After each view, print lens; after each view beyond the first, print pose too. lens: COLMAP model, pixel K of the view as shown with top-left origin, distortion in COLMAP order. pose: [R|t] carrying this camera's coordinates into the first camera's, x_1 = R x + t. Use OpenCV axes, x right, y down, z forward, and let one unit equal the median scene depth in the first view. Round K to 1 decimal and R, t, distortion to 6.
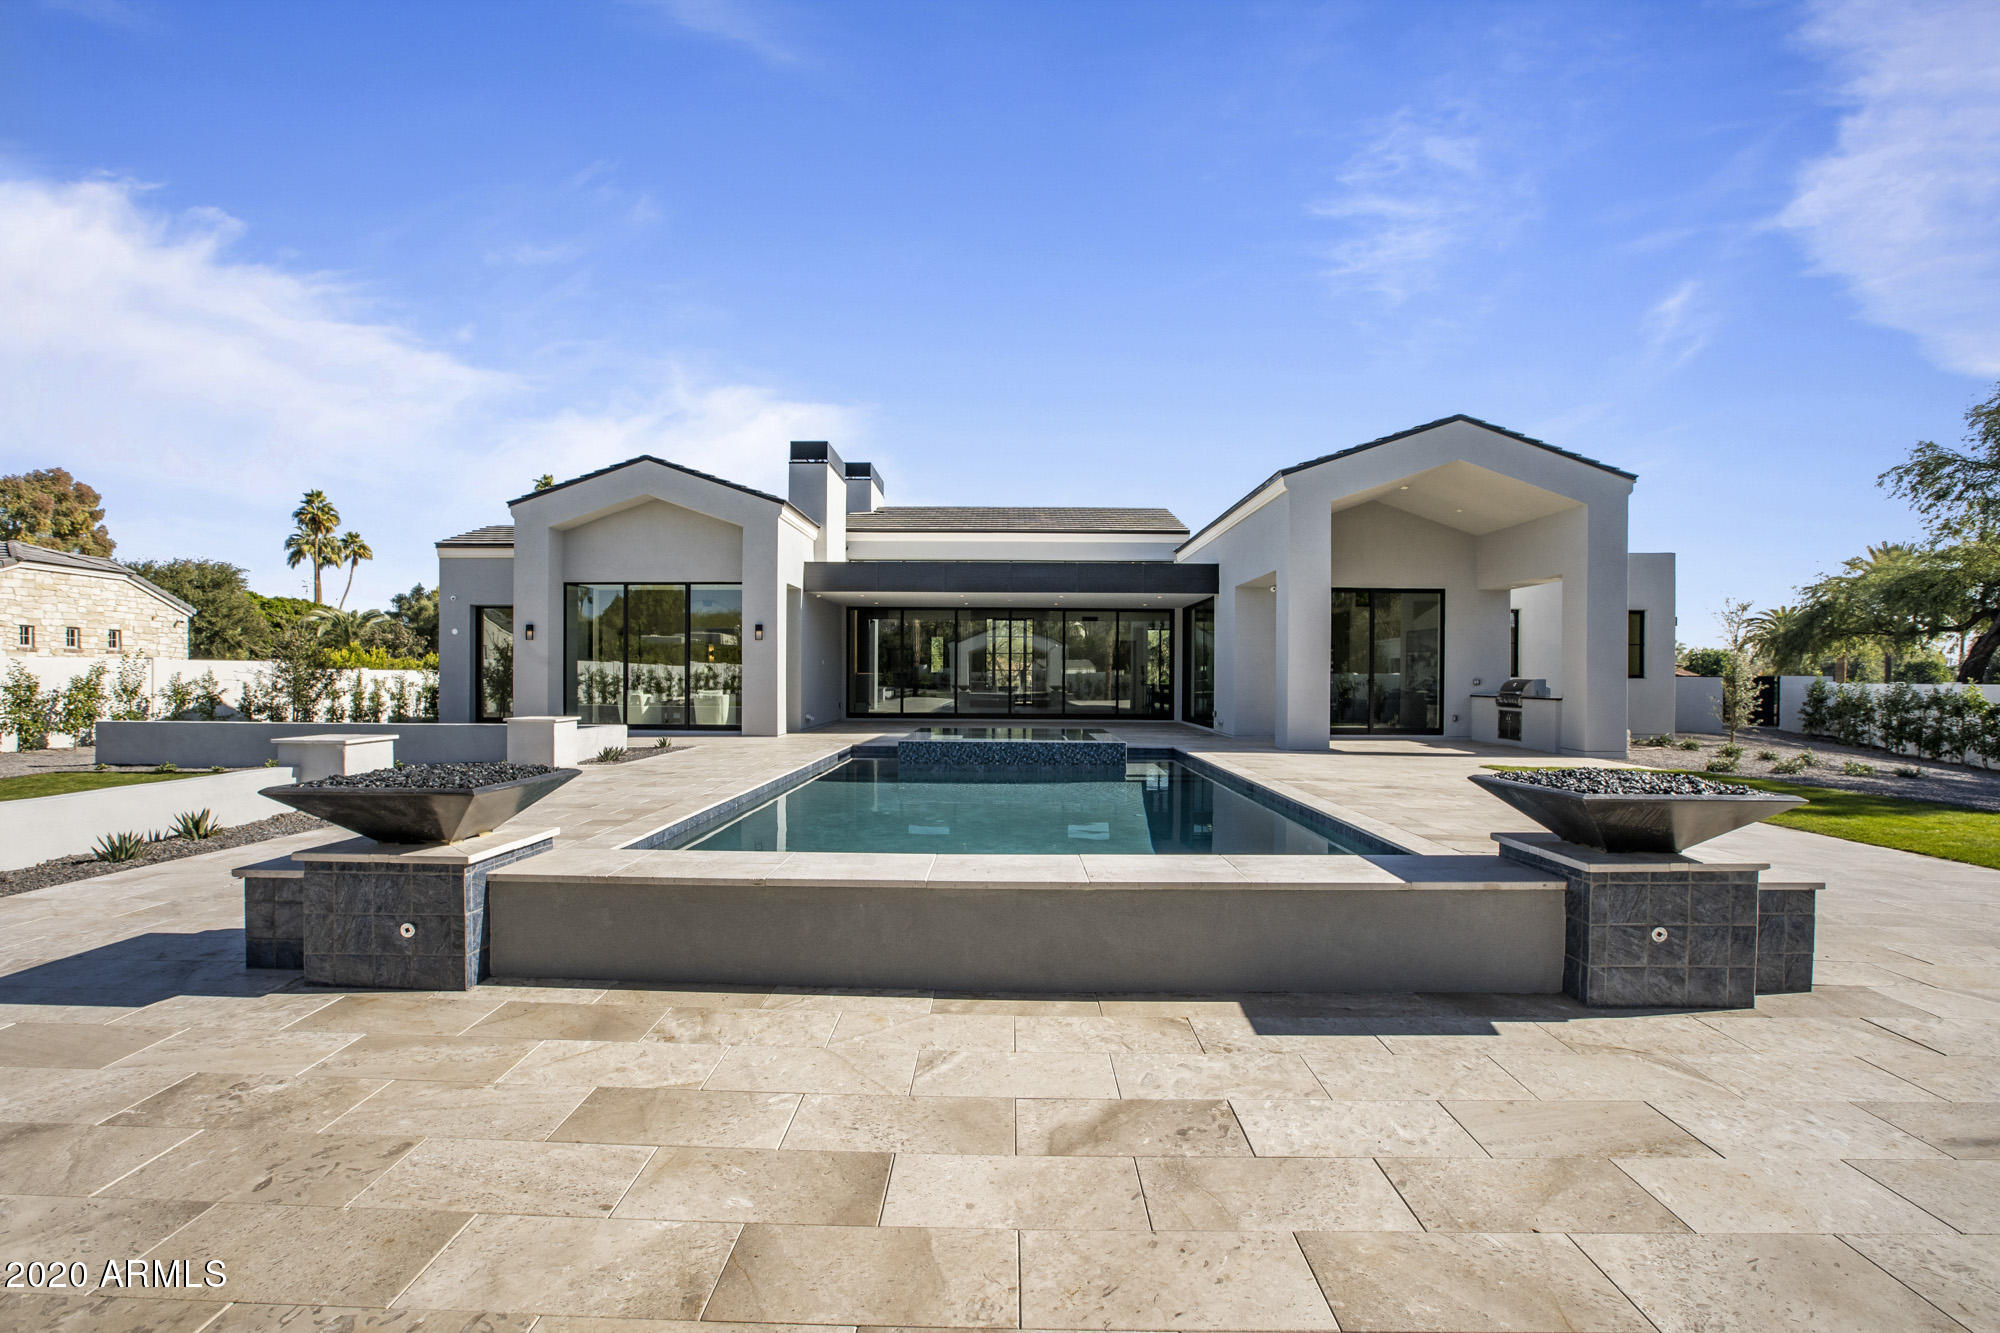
lens RADIAL K [[922.7, 0, 994.9], [0, 922.7, 679.1], [0, 0, 1]] dist [-0.045020, 0.015019]
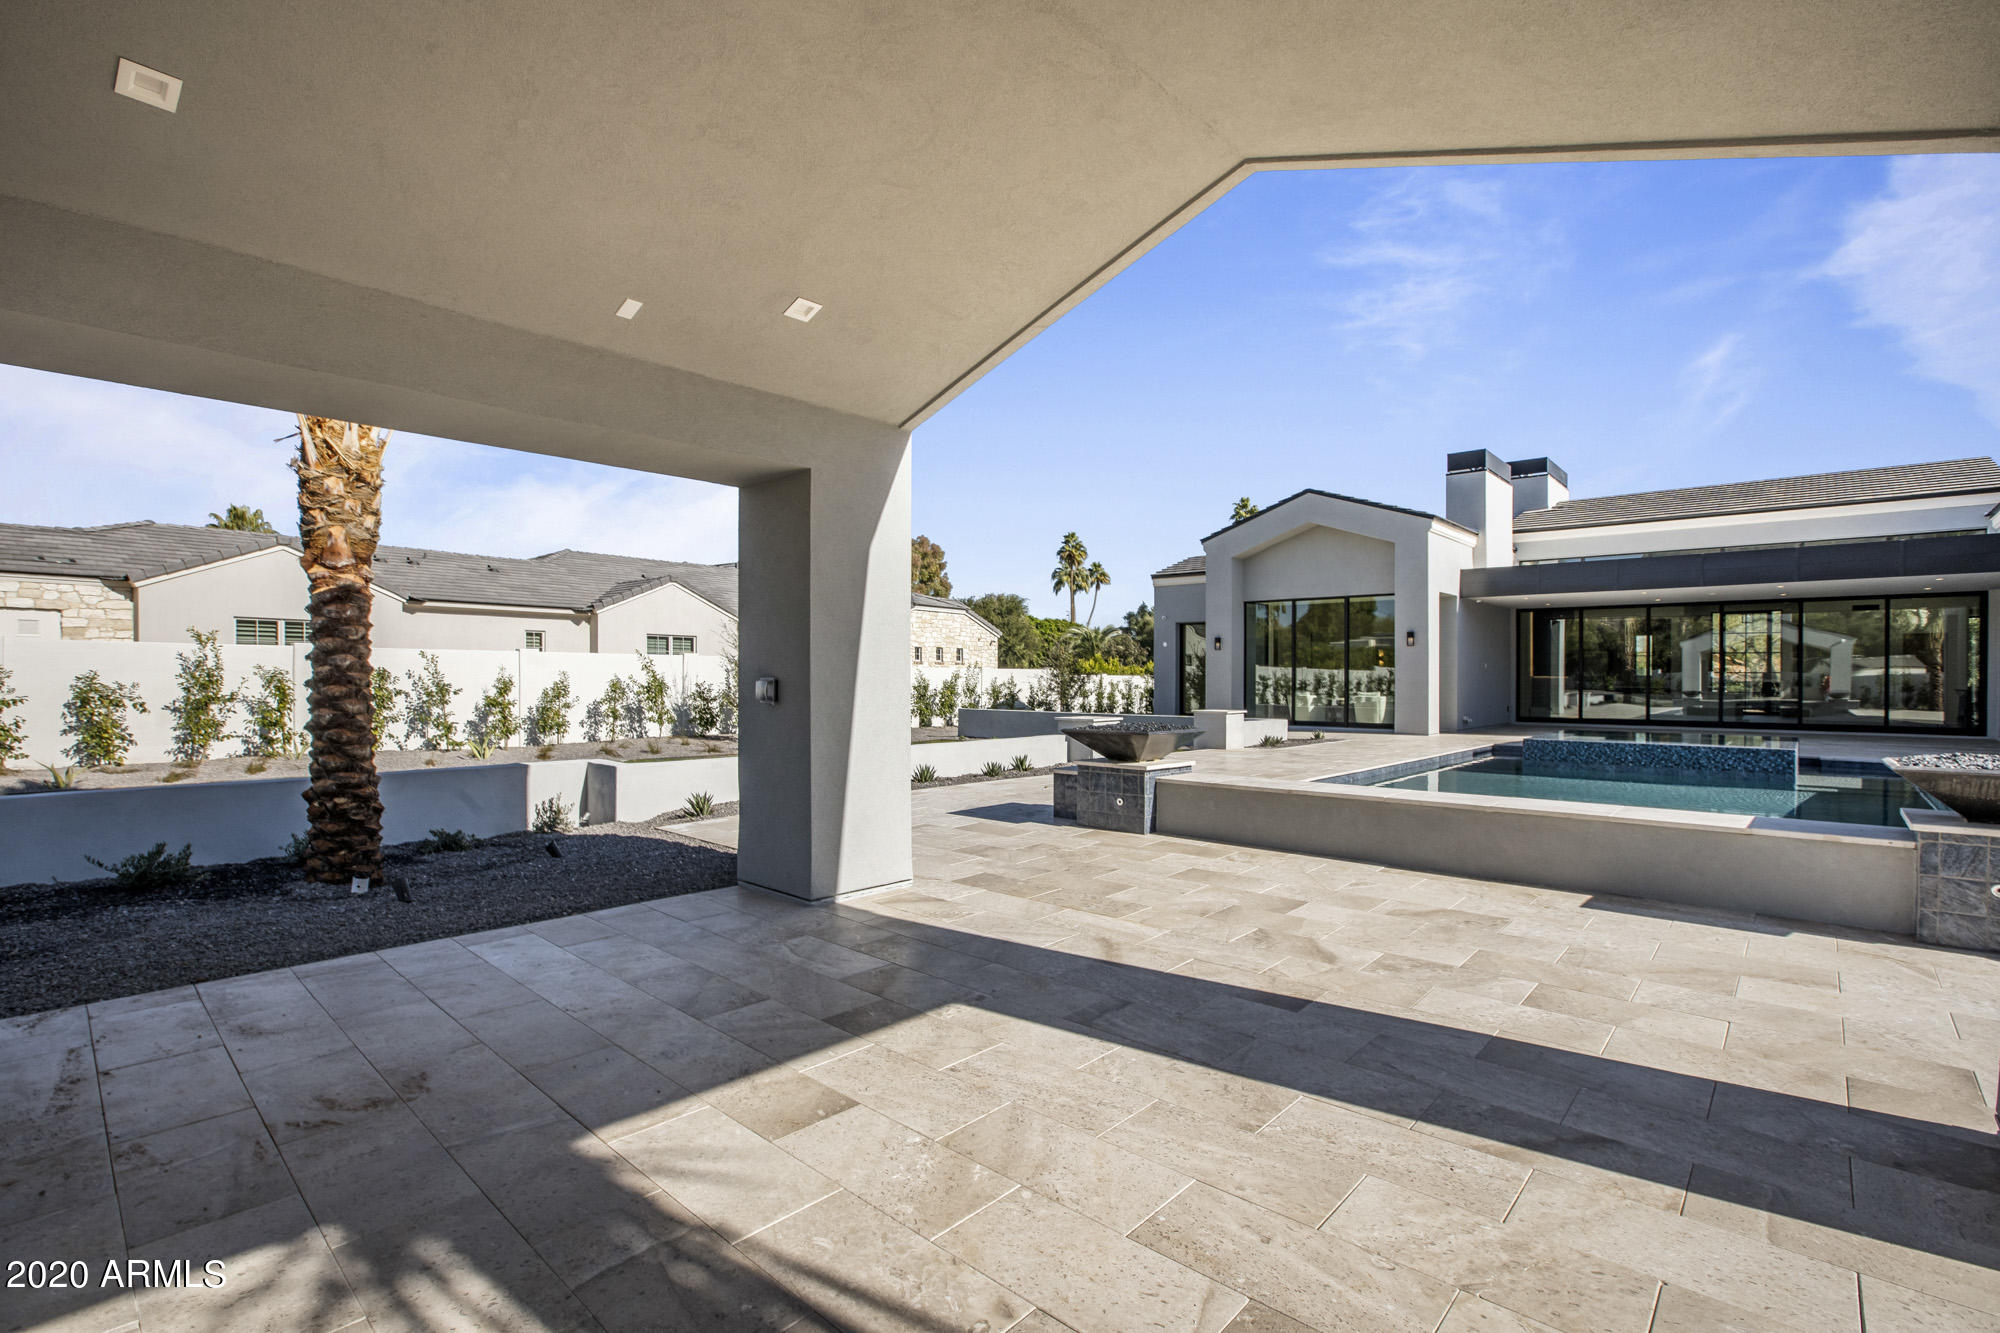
lens RADIAL K [[922.7, 0, 994.9], [0, 922.7, 679.1], [0, 0, 1]] dist [-0.045020, 0.015019]
pose [[0.747389, -0.001621, -0.664385, 0.072170], [-0.001763, 0.999989, -0.004424, 0.001687], [0.664384, 0.004478, 0.747378, -0.102408]]
